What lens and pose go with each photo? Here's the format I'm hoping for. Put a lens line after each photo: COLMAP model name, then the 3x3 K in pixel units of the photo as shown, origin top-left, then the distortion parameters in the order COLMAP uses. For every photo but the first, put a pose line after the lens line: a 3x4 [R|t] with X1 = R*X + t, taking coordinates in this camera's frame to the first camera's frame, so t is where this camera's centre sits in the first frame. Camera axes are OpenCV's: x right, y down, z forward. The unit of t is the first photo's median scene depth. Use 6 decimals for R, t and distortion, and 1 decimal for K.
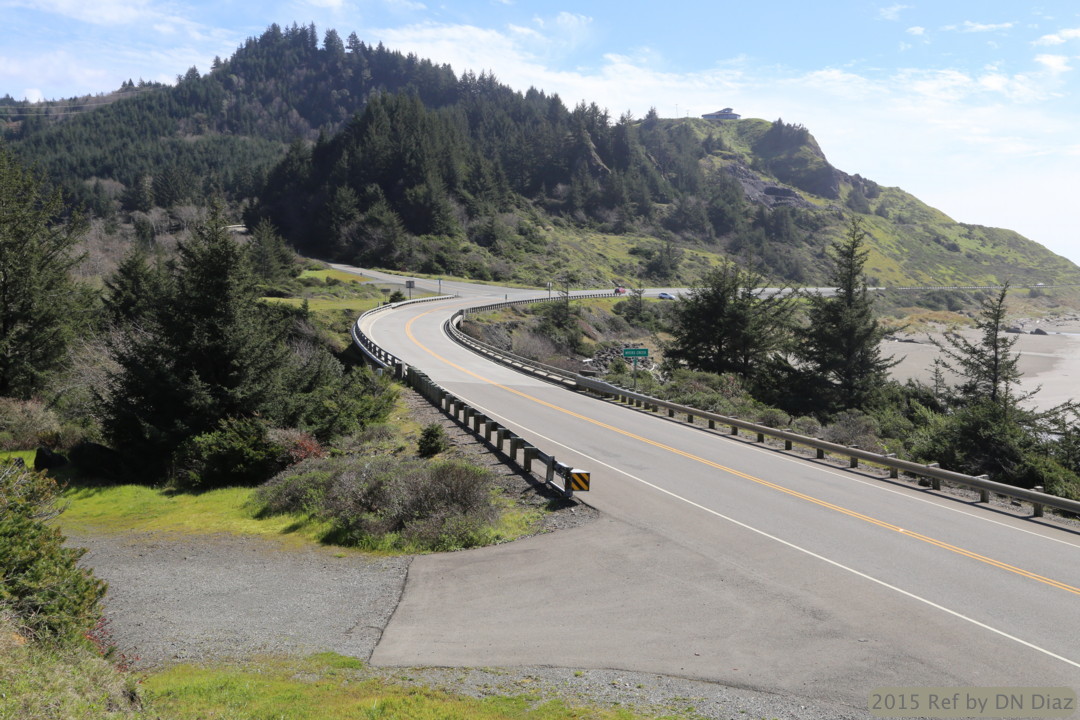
lens RADIAL K [[1070.7, 0, 544.8], [0, 1070.7, 353.6], [0, 0, 1]] dist [-0.002293, 0.094762]
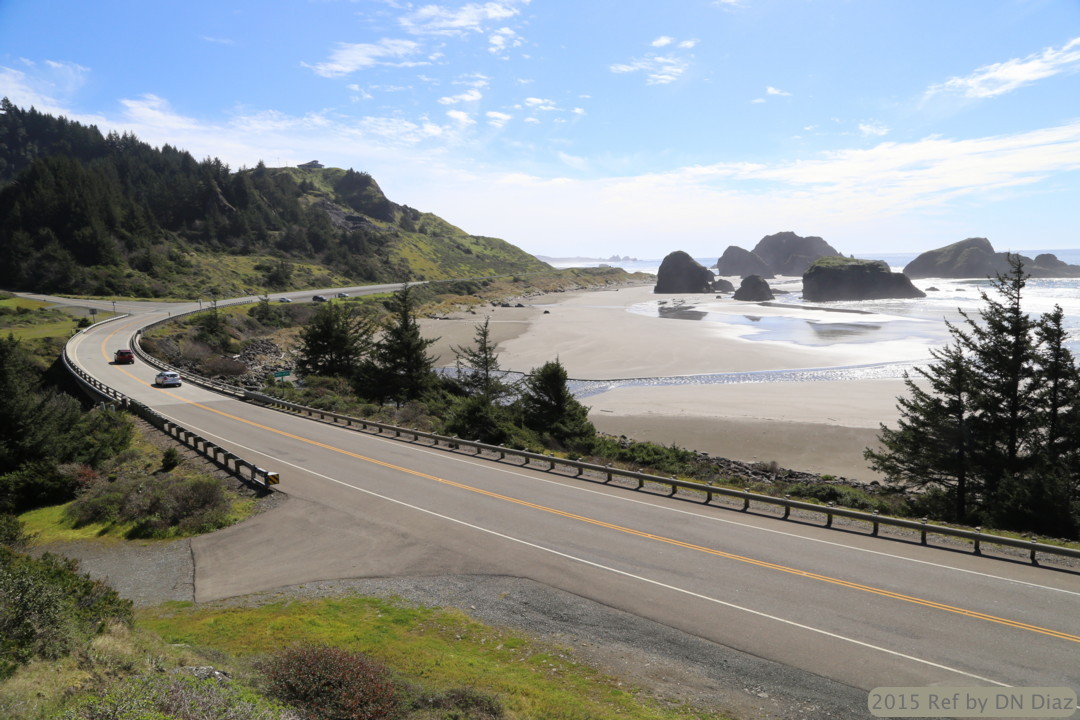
lens RADIAL K [[734.0, 0, 545.9], [0, 734.0, 359.6], [0, 0, 1]] dist [-0.127177, 0.073587]
pose [[0.893035, -0.099670, 0.438811, -0.005706], [0.076870, 0.994618, 0.069474, -0.010809], [-0.443373, -0.028311, 0.895890, -0.024823]]
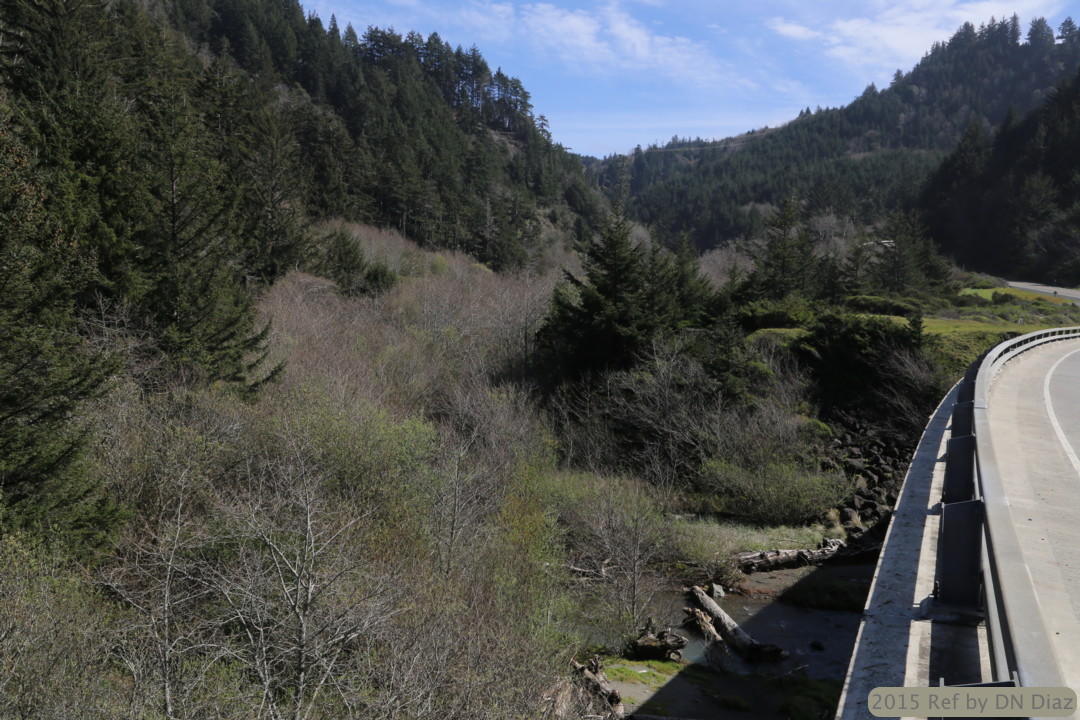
lens RADIAL K [[1115.4, 0, 544.2], [0, 1115.4, 349.2], [0, 0, 1]] dist [-0.006699, 0.170122]
pose [[0.823820, 0.031943, -0.565951, -0.028806], [-0.056397, 0.998076, -0.025761, -0.003732], [0.564040, 0.053141, 0.824036, 0.187775]]
